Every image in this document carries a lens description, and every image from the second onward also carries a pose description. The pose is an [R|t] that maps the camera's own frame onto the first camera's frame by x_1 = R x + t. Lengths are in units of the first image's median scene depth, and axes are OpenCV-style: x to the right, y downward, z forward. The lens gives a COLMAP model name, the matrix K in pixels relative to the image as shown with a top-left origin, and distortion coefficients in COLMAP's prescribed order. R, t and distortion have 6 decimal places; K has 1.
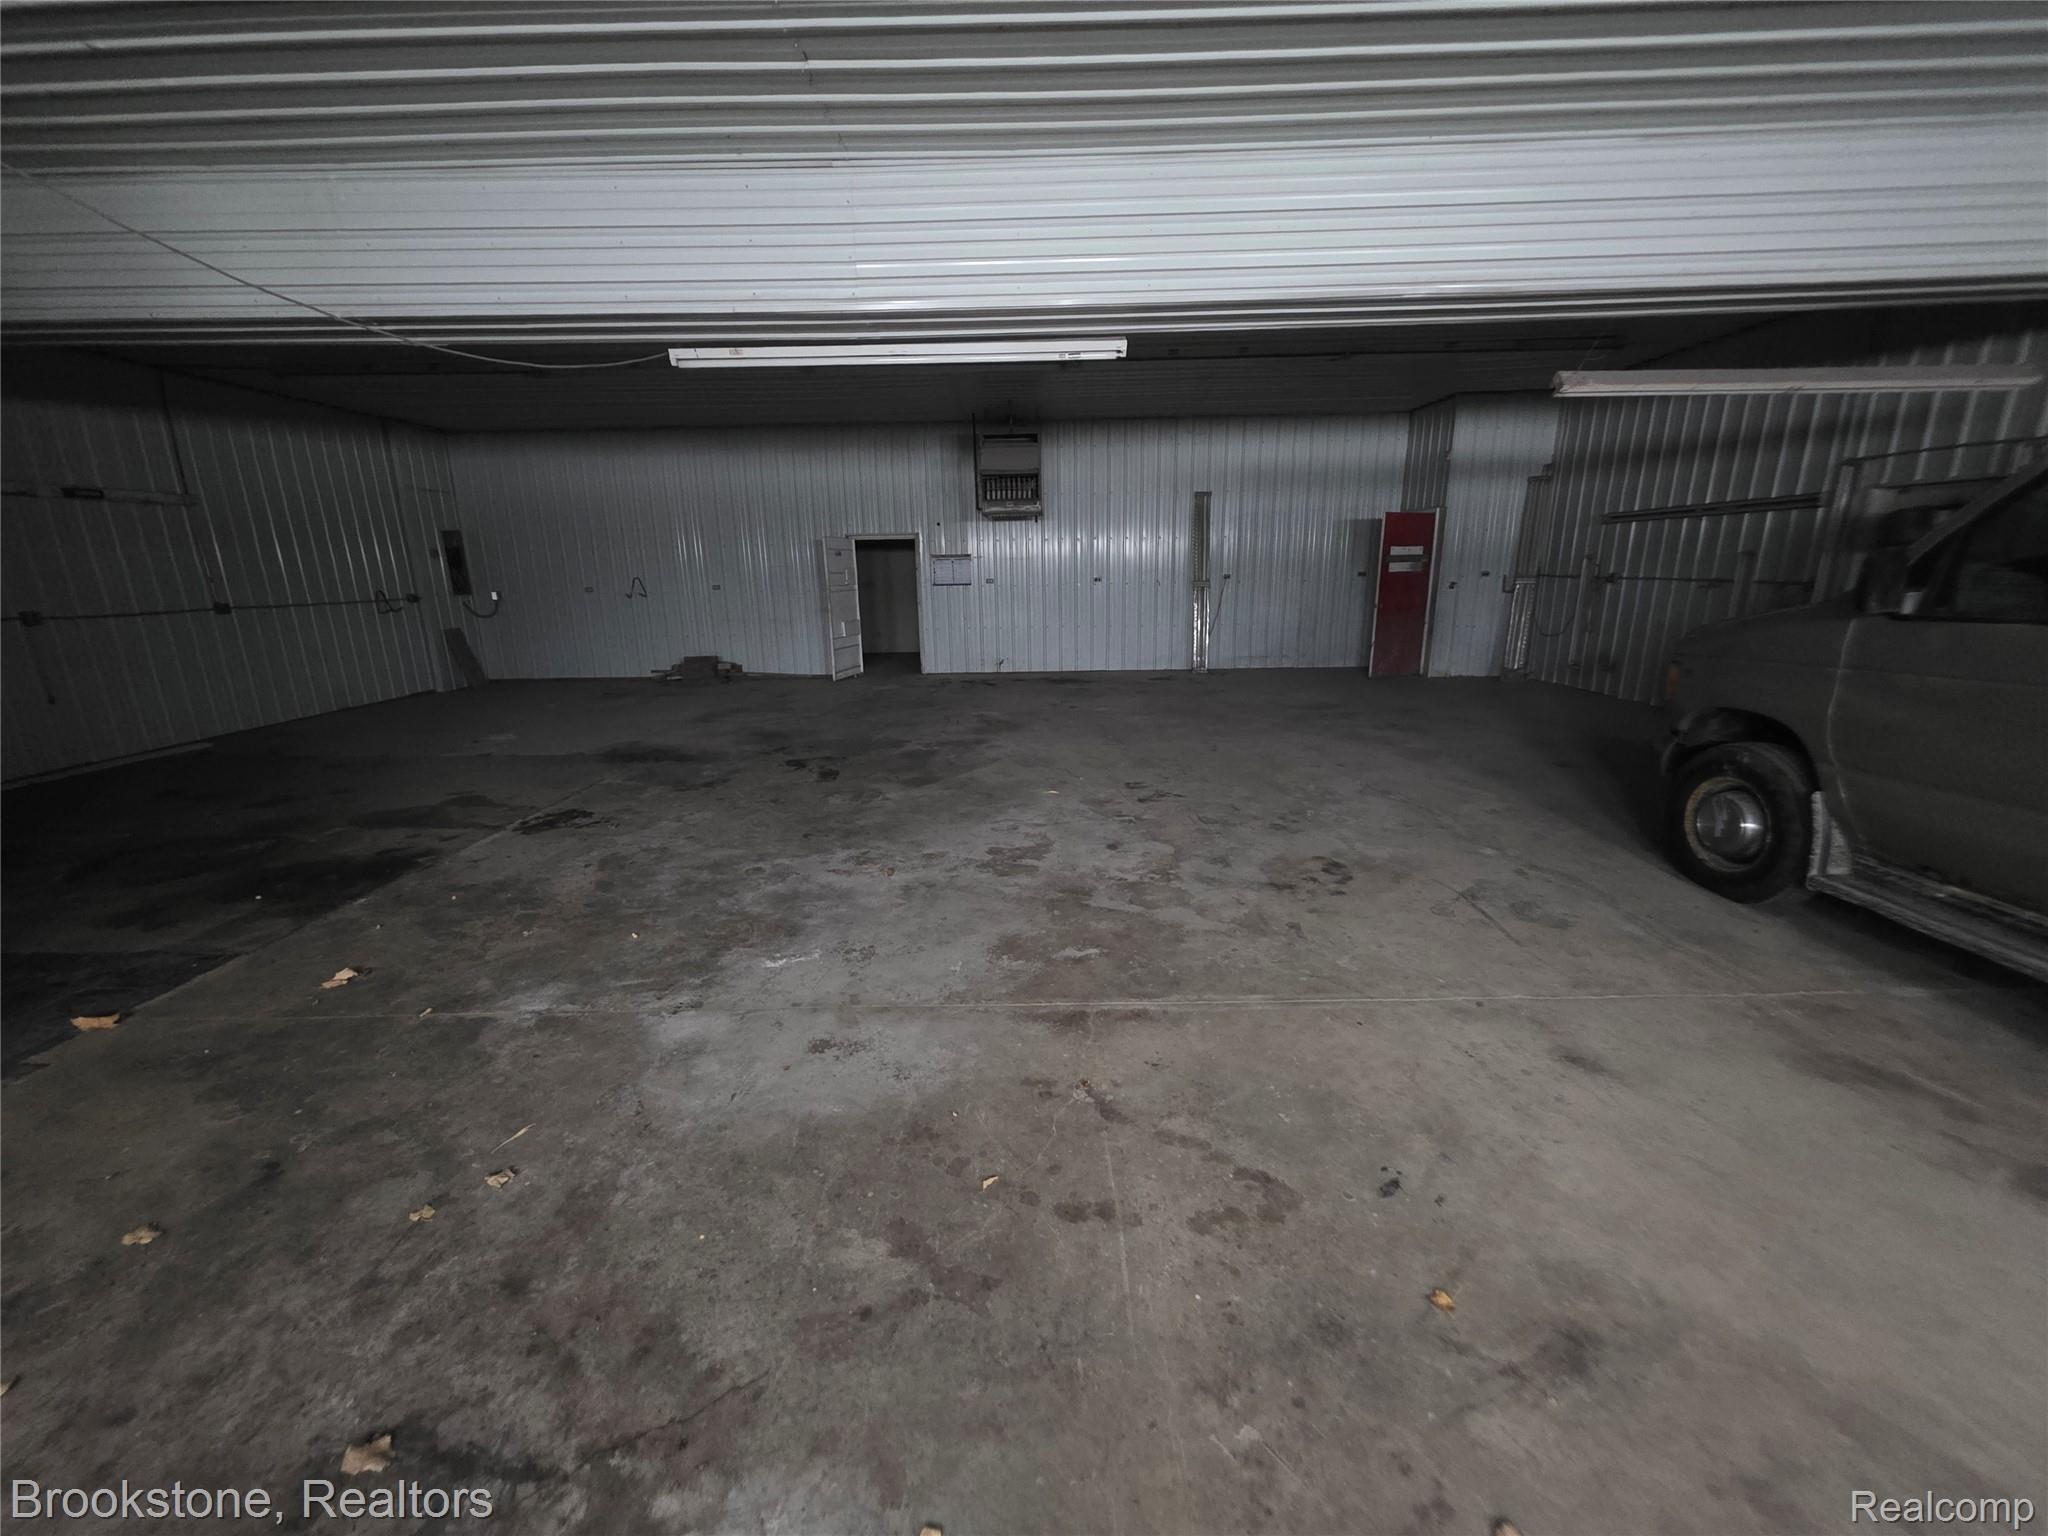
lens RADIAL K [[815.7, 0, 1024.0], [0, 815.7, 768.0], [0, 0, 1]] dist [-0.008758, 0.000161]
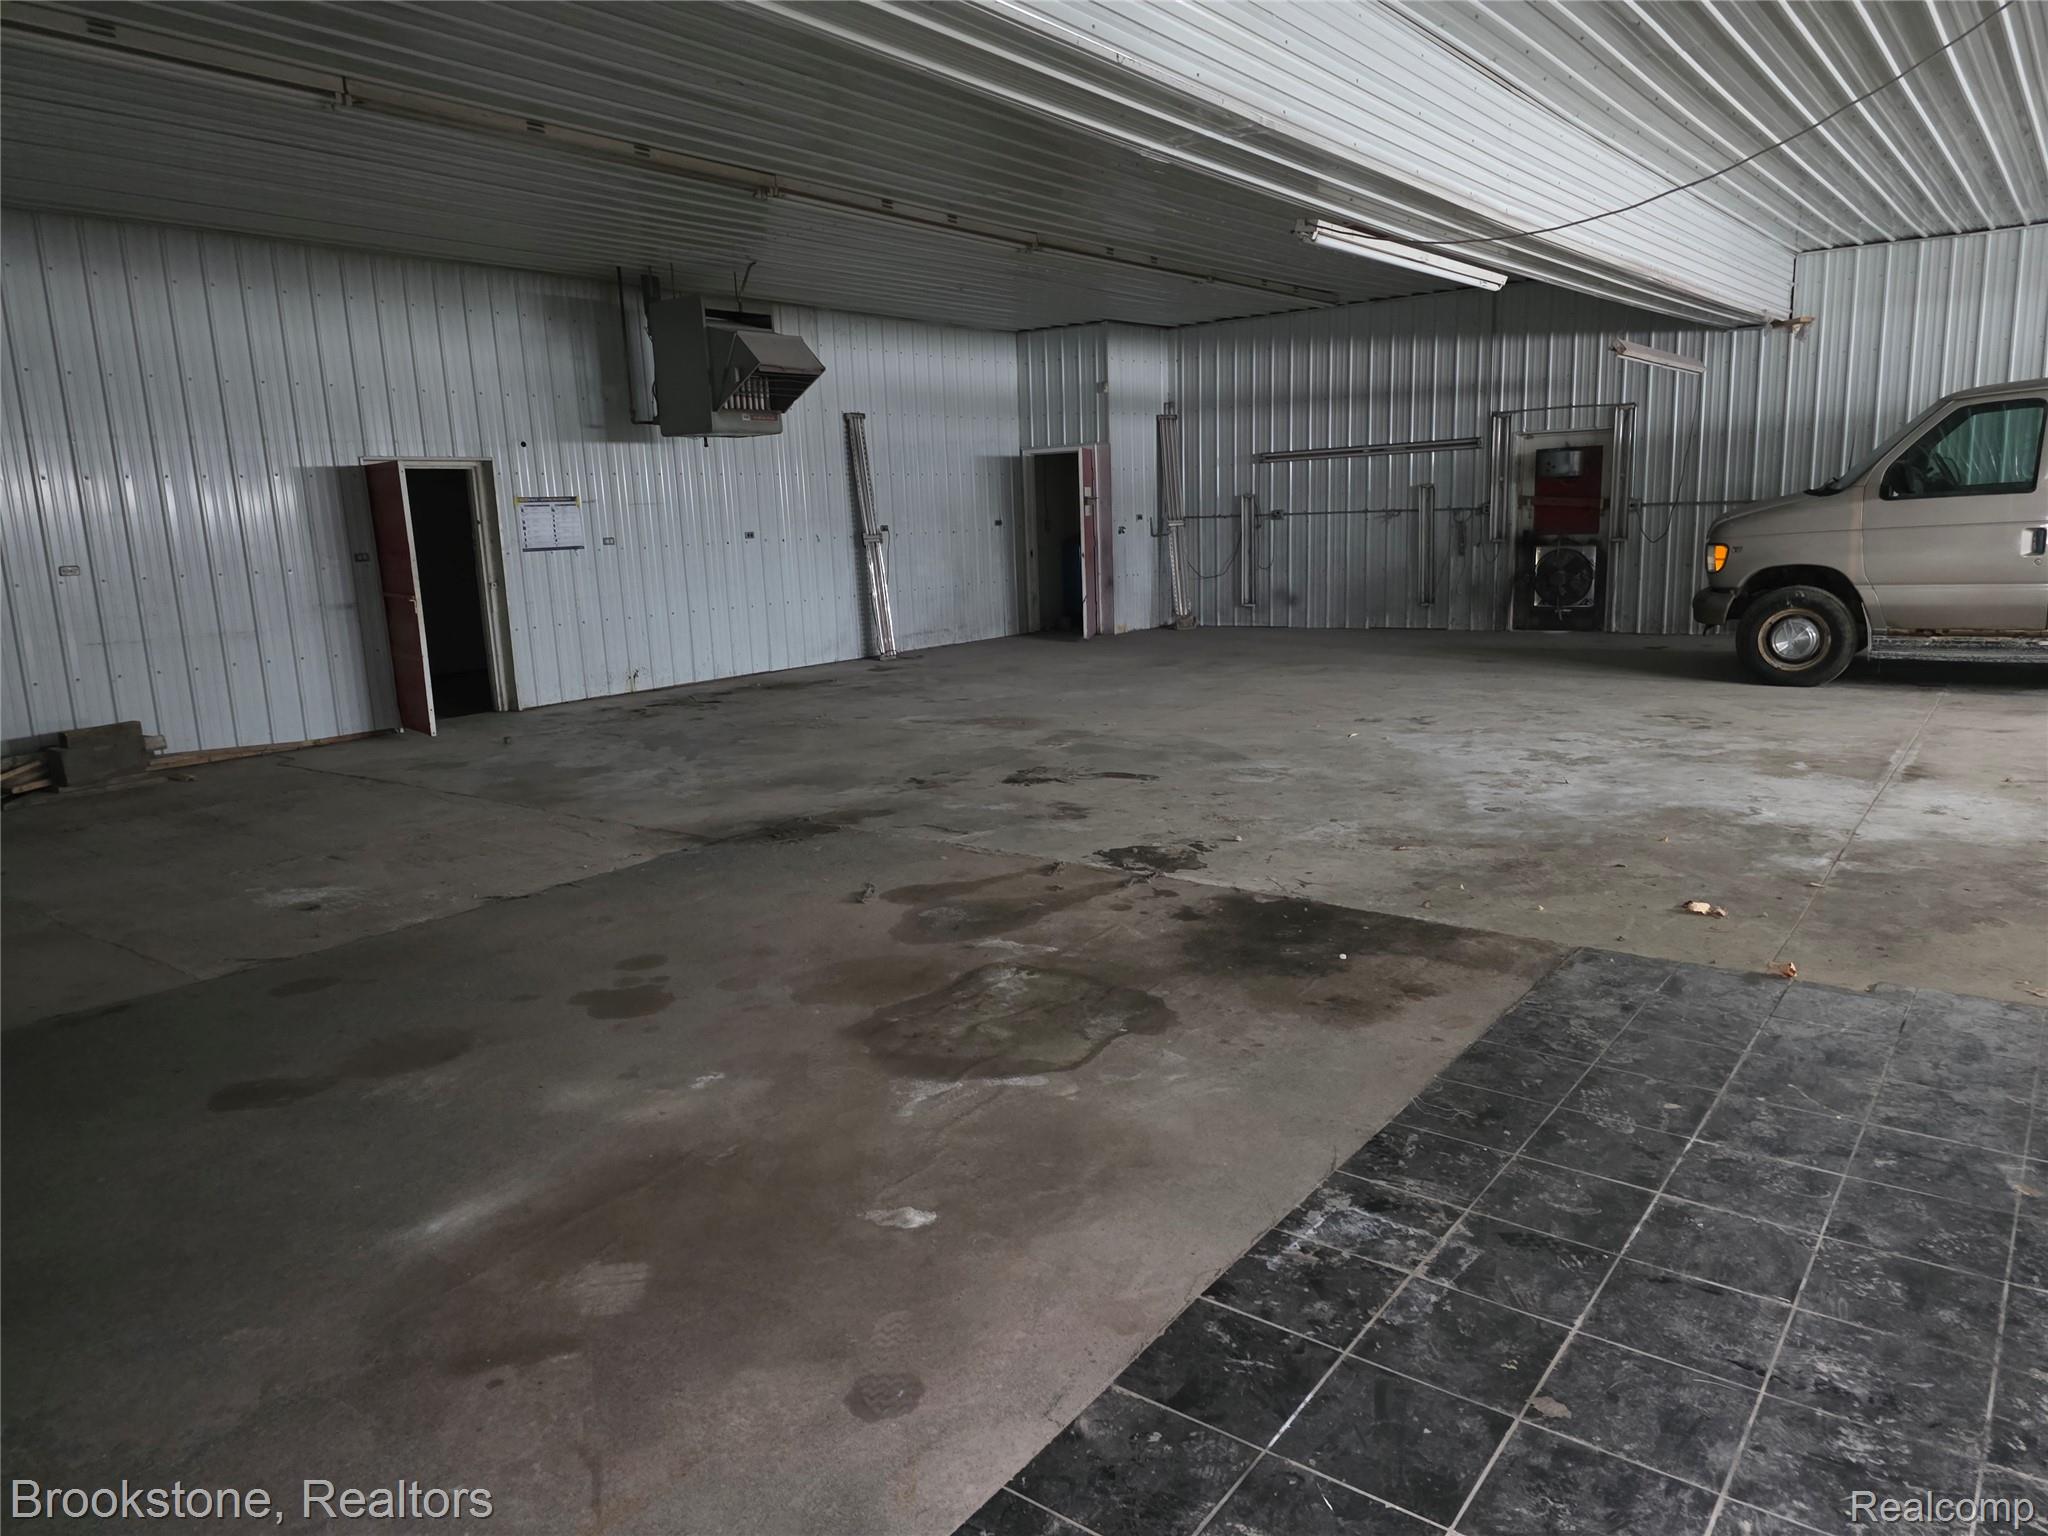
lens RADIAL K [[1359.4, 0, 1024.0], [0, 1359.4, 768.0], [0, 0, 1]] dist [0.054281, 0.000229]
pose [[0.593027, -0.154829, 0.790156, -0.816044], [0.219544, 0.975247, 0.026325, -0.031711], [-0.774674, 0.157862, 0.612340, 0.210697]]
